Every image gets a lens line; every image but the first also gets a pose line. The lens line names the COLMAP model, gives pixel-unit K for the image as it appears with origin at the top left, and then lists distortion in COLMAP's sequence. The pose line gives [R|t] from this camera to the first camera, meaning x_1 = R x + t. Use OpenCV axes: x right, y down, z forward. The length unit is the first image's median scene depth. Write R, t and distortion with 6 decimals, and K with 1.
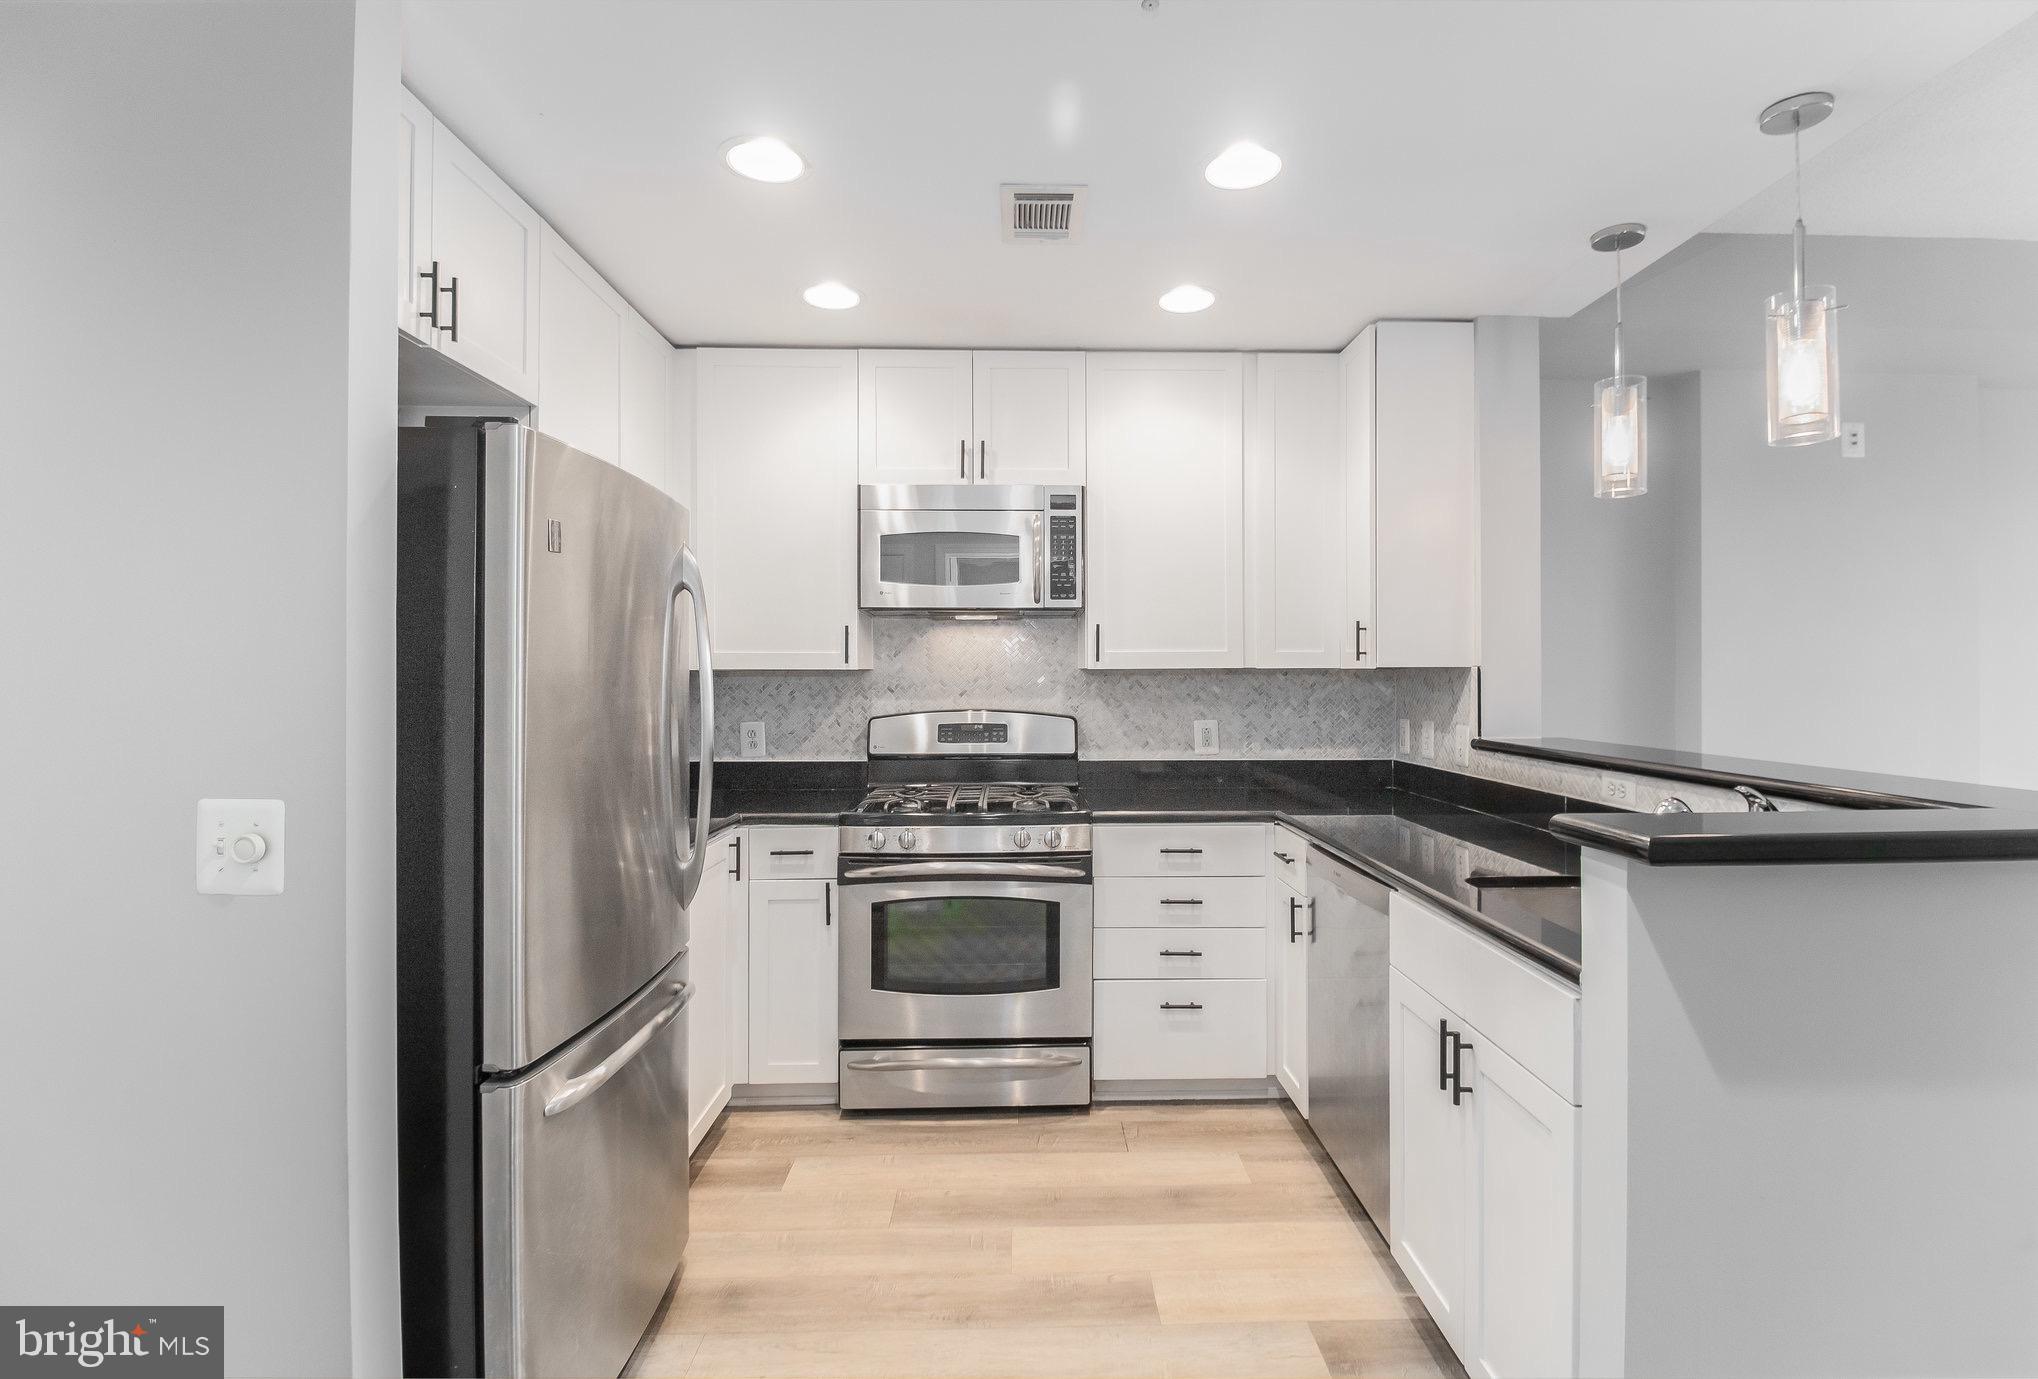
lens RADIAL K [[962.6, 0, 1049.1], [0, 962.6, 671.4], [0, 0, 1]] dist [-0.001057, -0.001726]
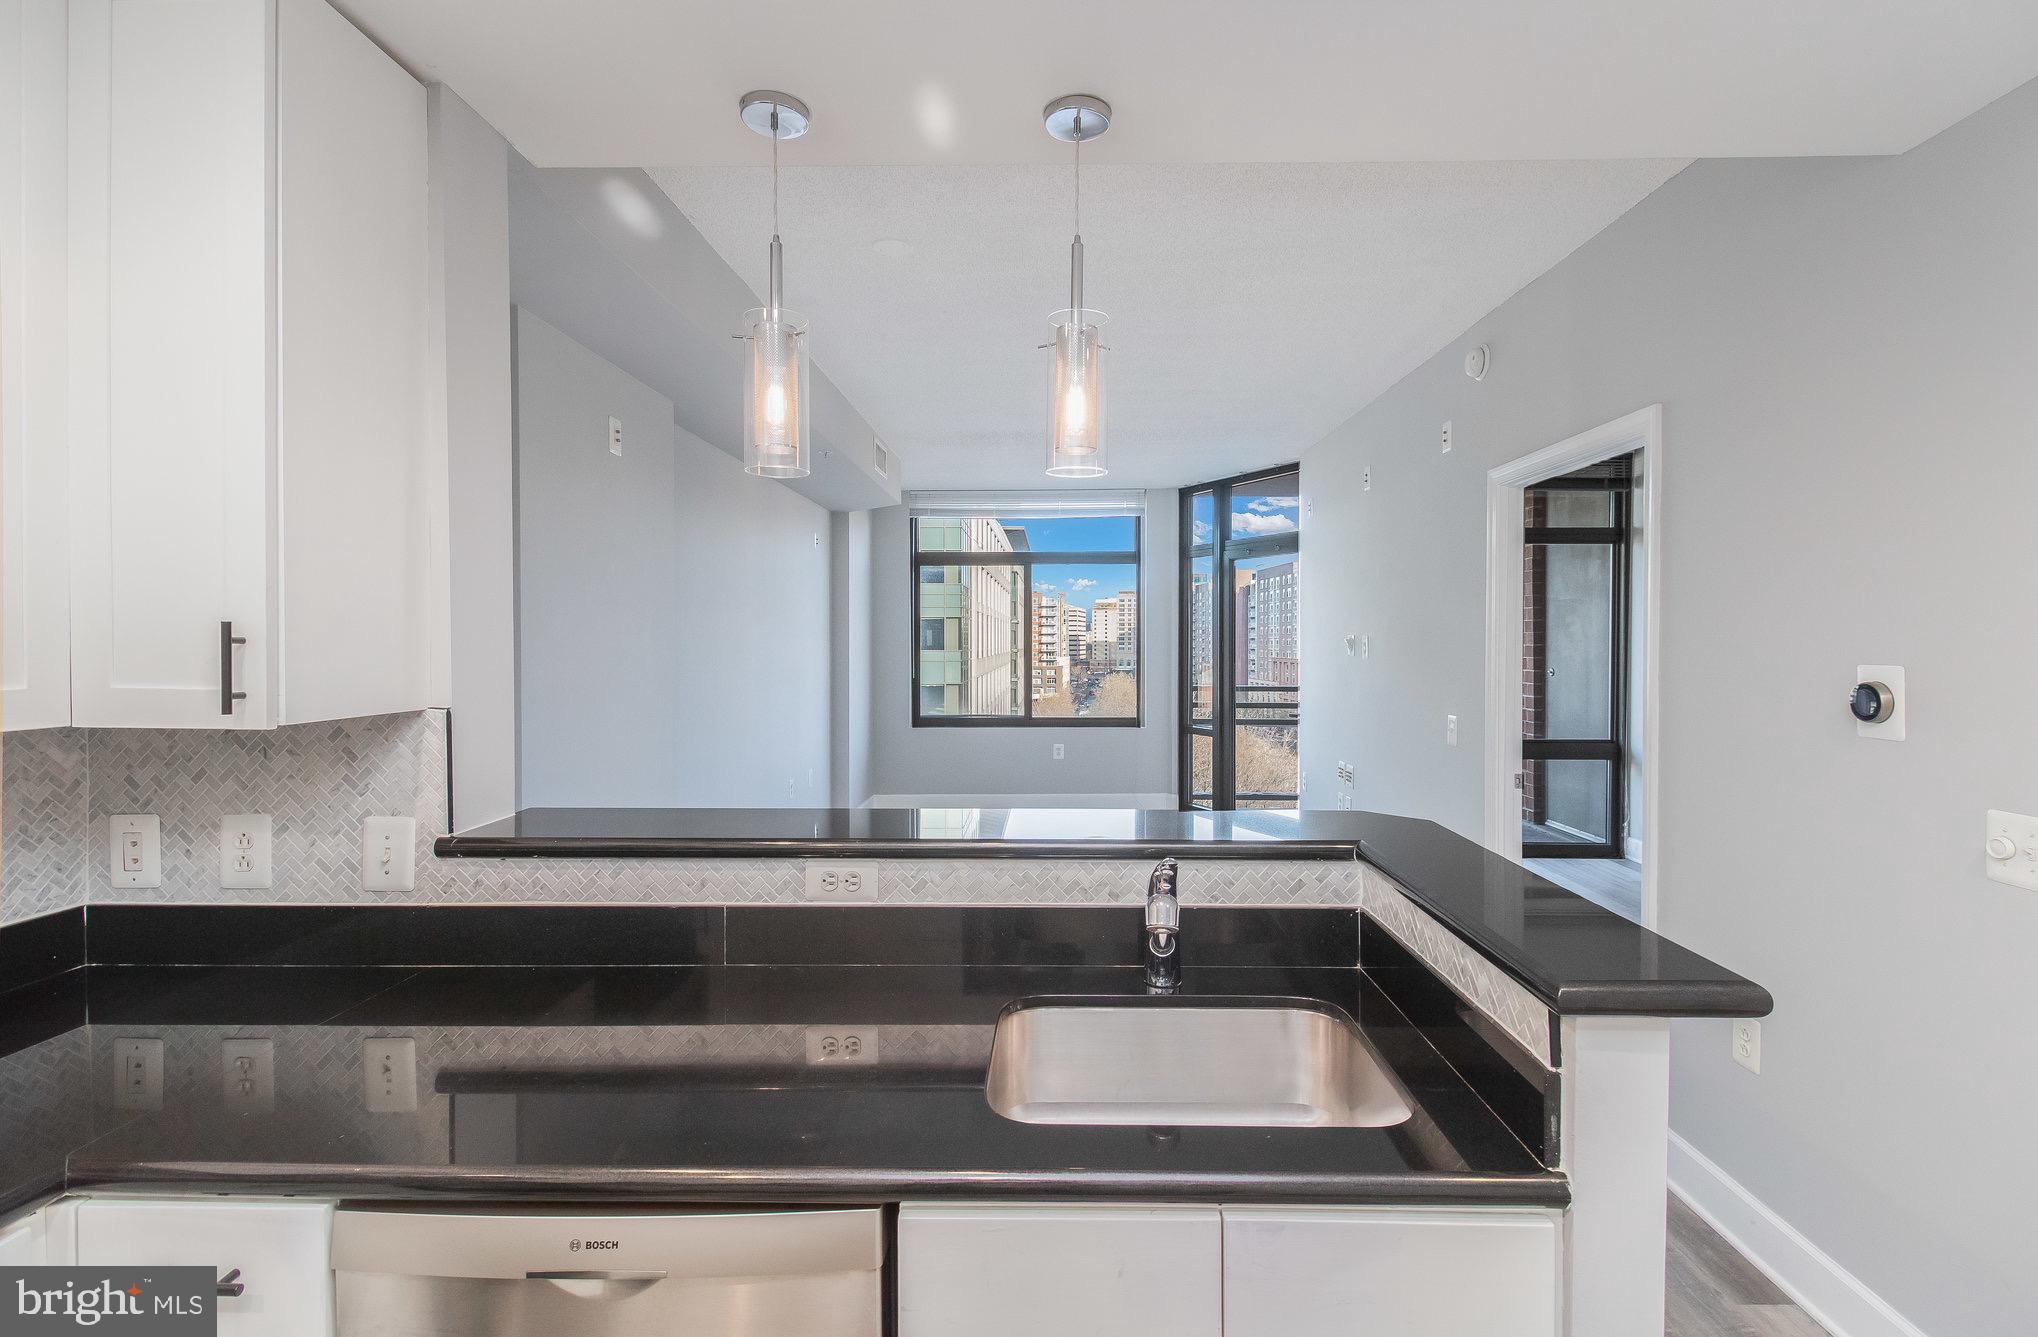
lens RADIAL K [[923.2, 0, 1040.2], [0, 923.2, 648.2], [0, 0, 1]] dist [0.003327, -0.002054]
pose [[0.051529, -0.007832, 0.998641, -0.073519], [-0.004591, 0.999957, 0.008079, -0.043784], [-0.998661, -0.005001, 0.051491, 0.583476]]
